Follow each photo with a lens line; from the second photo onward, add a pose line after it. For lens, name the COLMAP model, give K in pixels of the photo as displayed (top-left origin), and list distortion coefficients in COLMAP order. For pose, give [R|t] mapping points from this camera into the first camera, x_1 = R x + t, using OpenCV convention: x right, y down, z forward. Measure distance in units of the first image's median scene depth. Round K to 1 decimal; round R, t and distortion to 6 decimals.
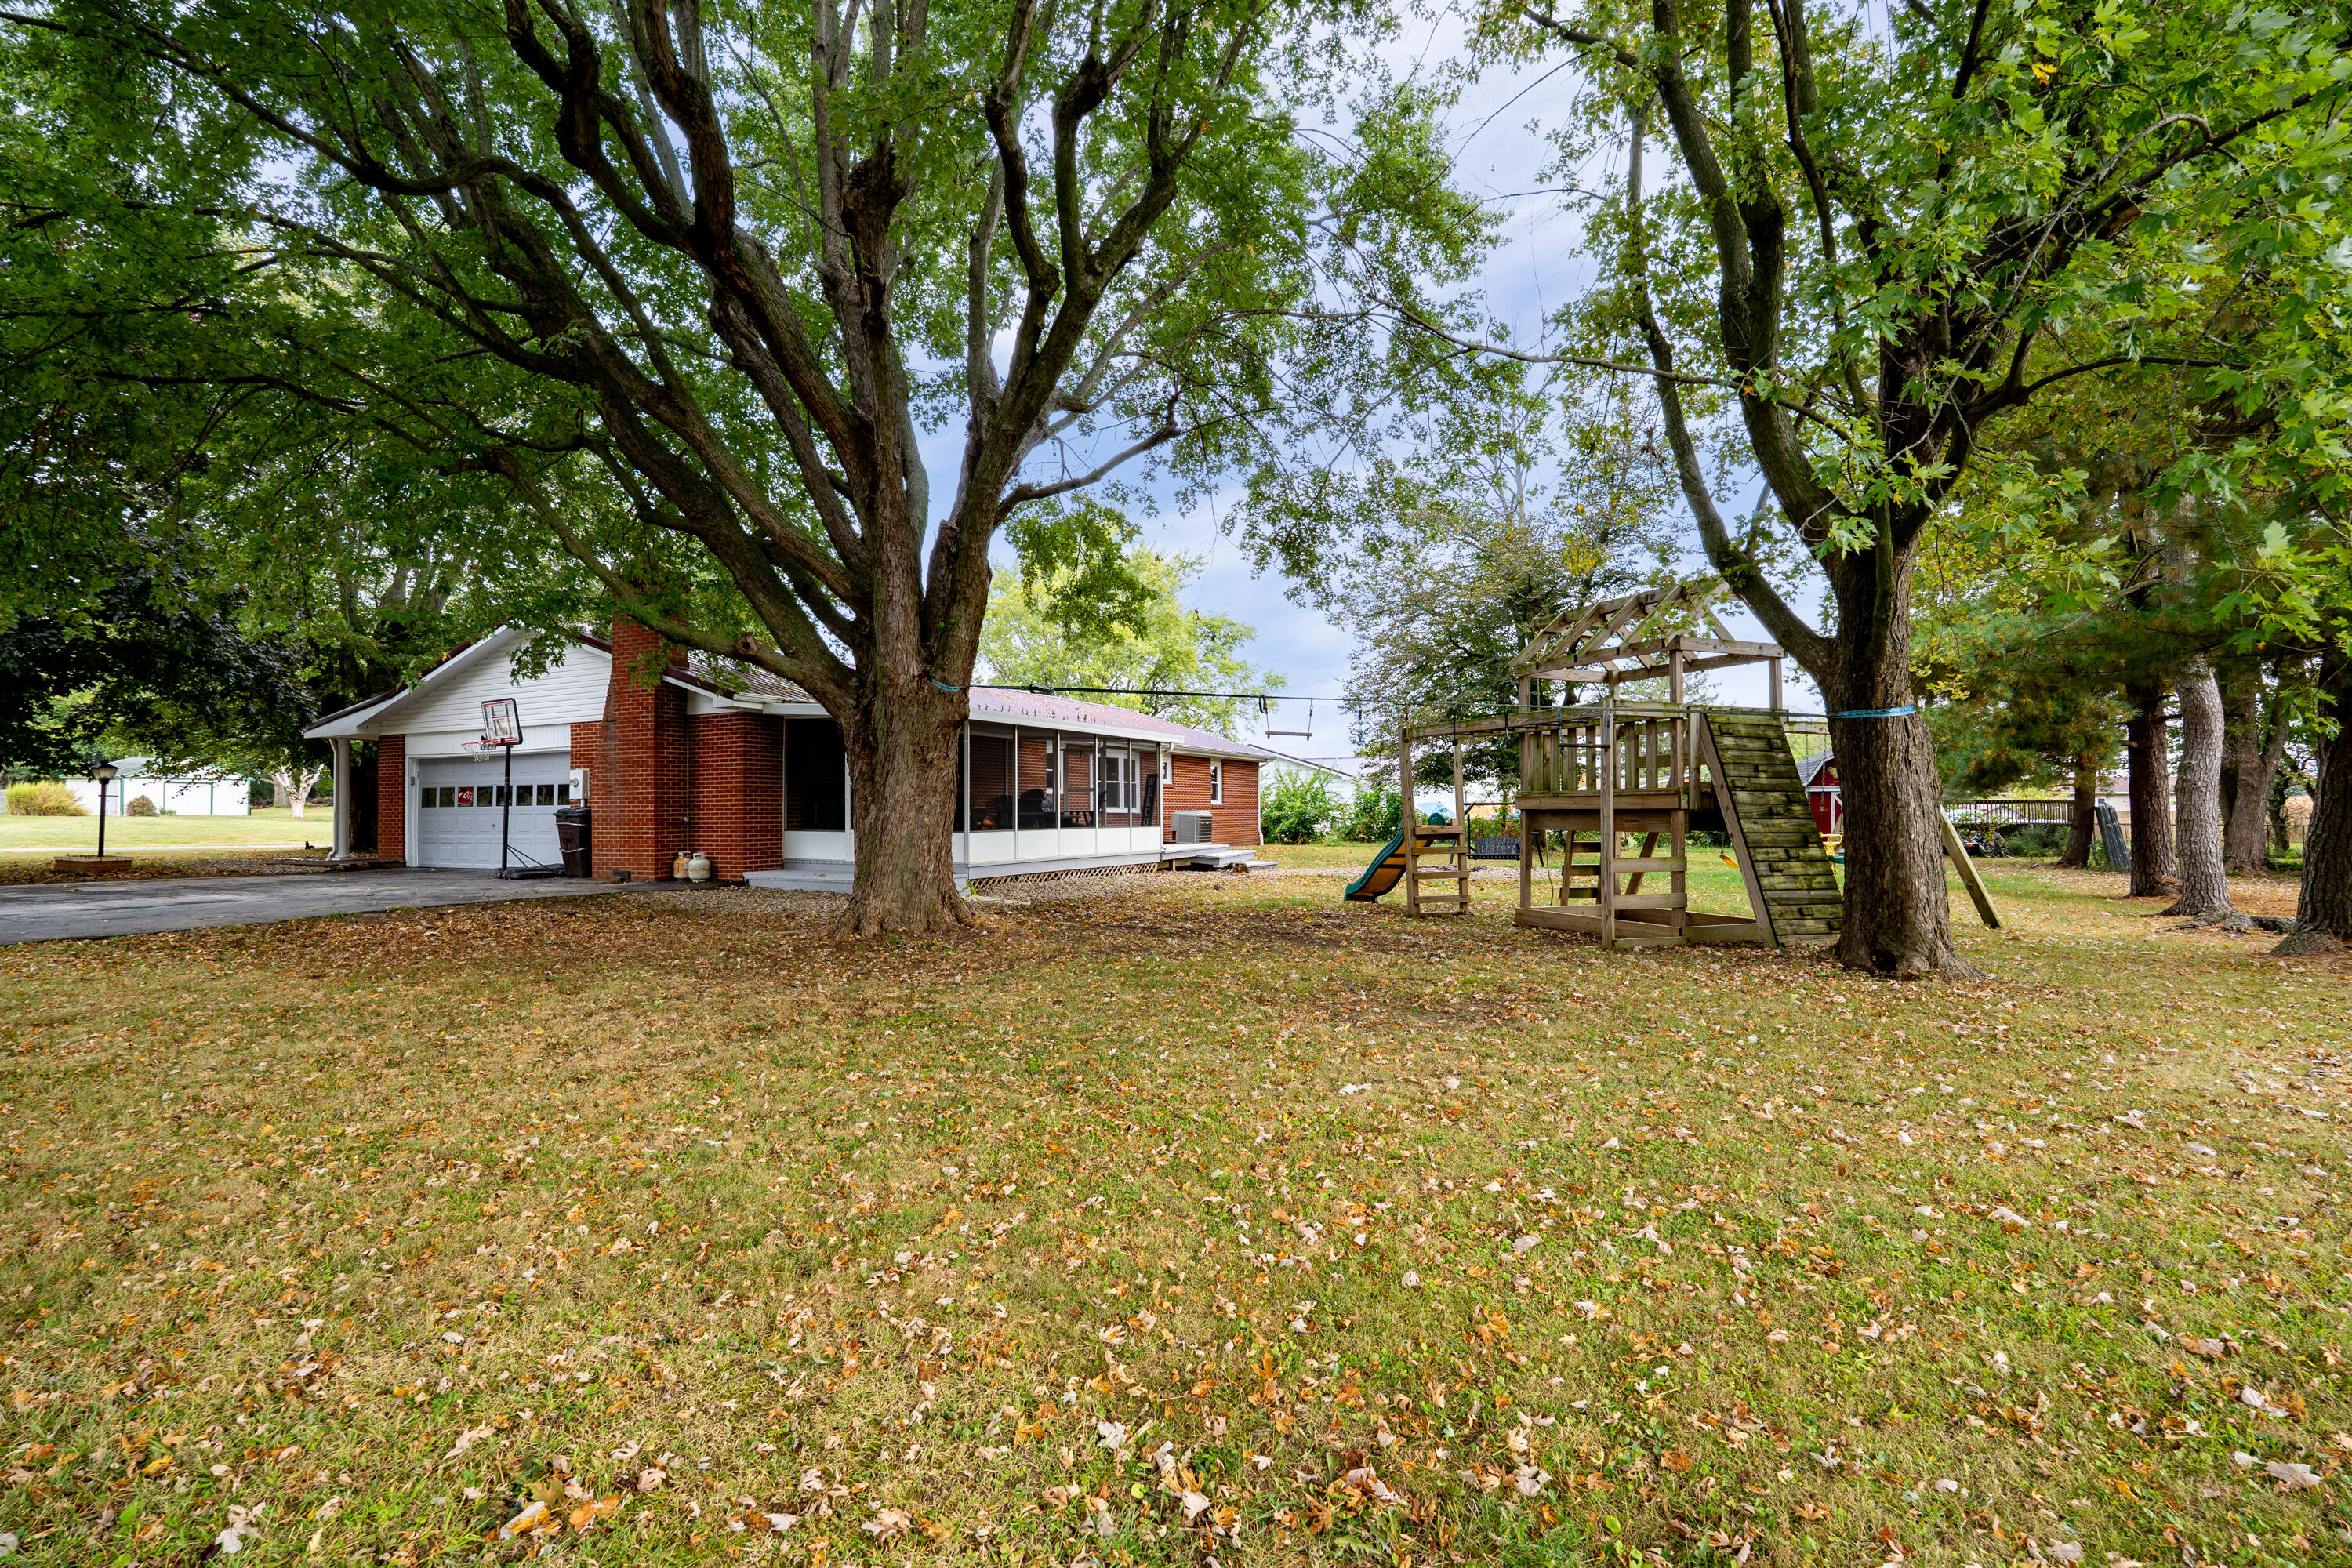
lens RADIAL K [[1164.2, 0, 1174.1], [0, 1164.2, 789.1], [0, 0, 1]] dist [-0.000050, 0.000000]
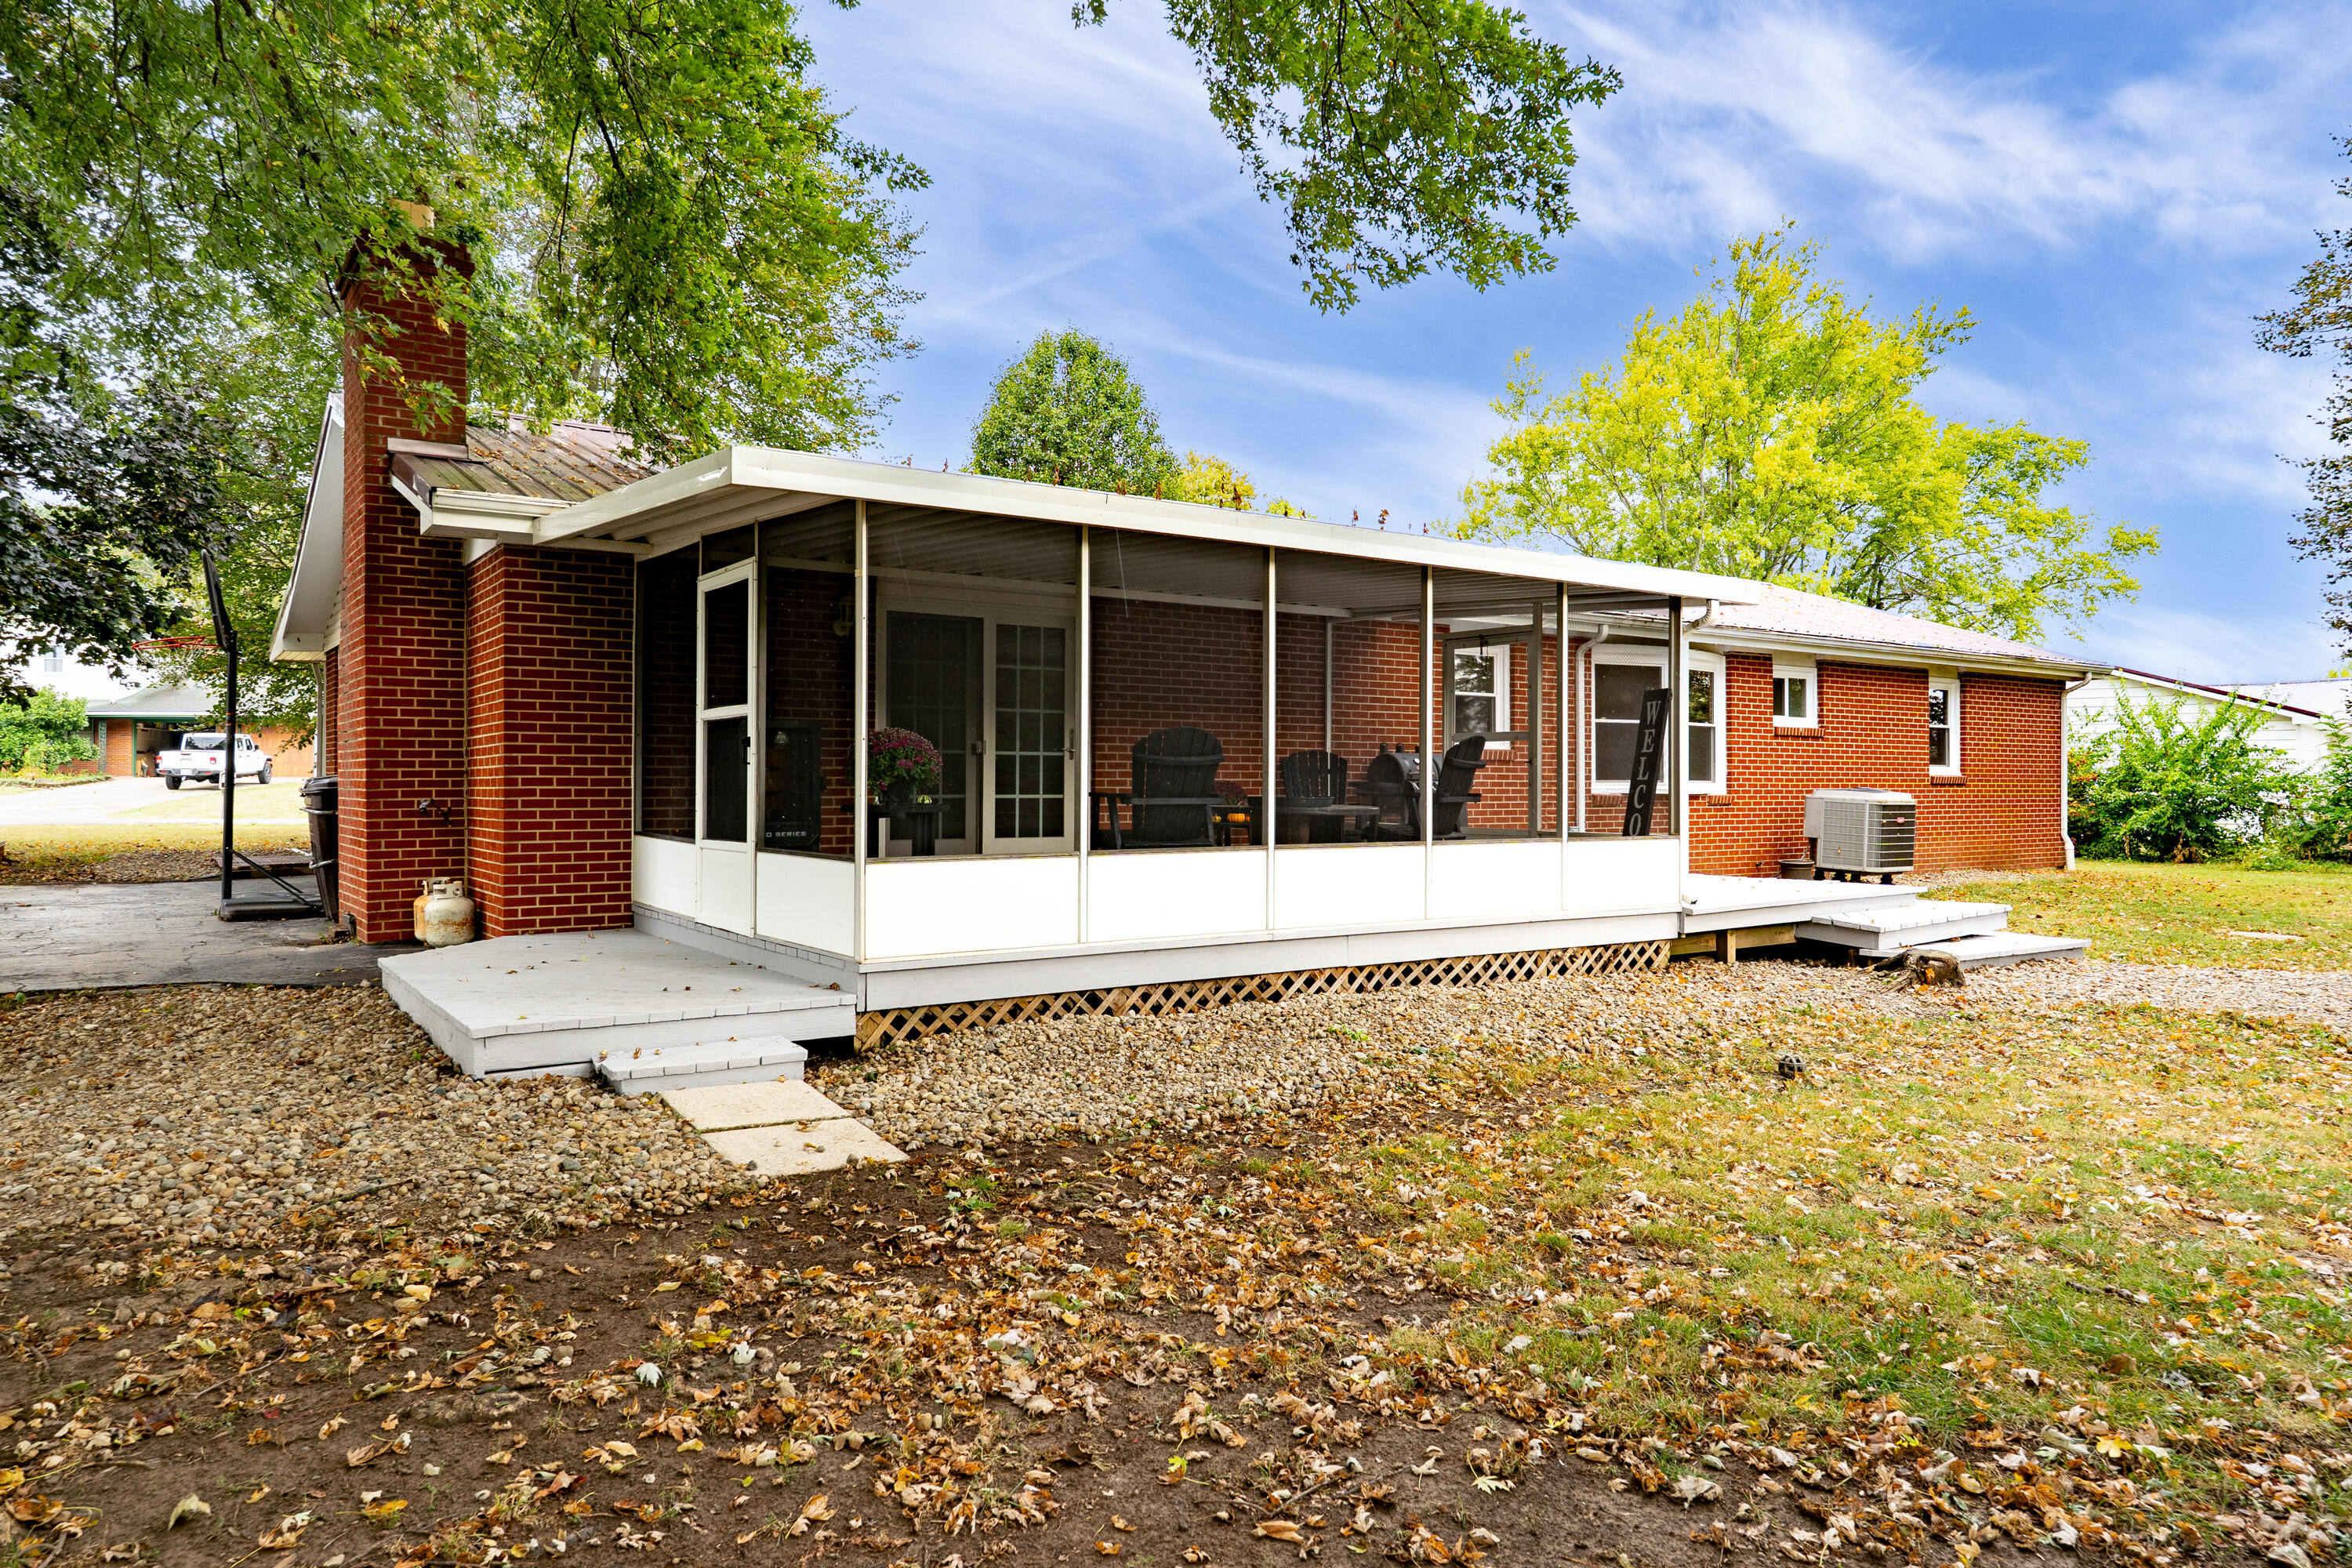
lens RADIAL K [[1512.9, 0, 1180.6], [0, 1512.9, 776.8], [0, 0, 1]] dist [-0.001135, 0.001563]
pose [[0.884853, 0.007239, -0.465814, 0.047267], [0.000660, 0.999859, 0.016792, 0.004004], [0.465870, -0.015166, 0.884723, 0.367586]]
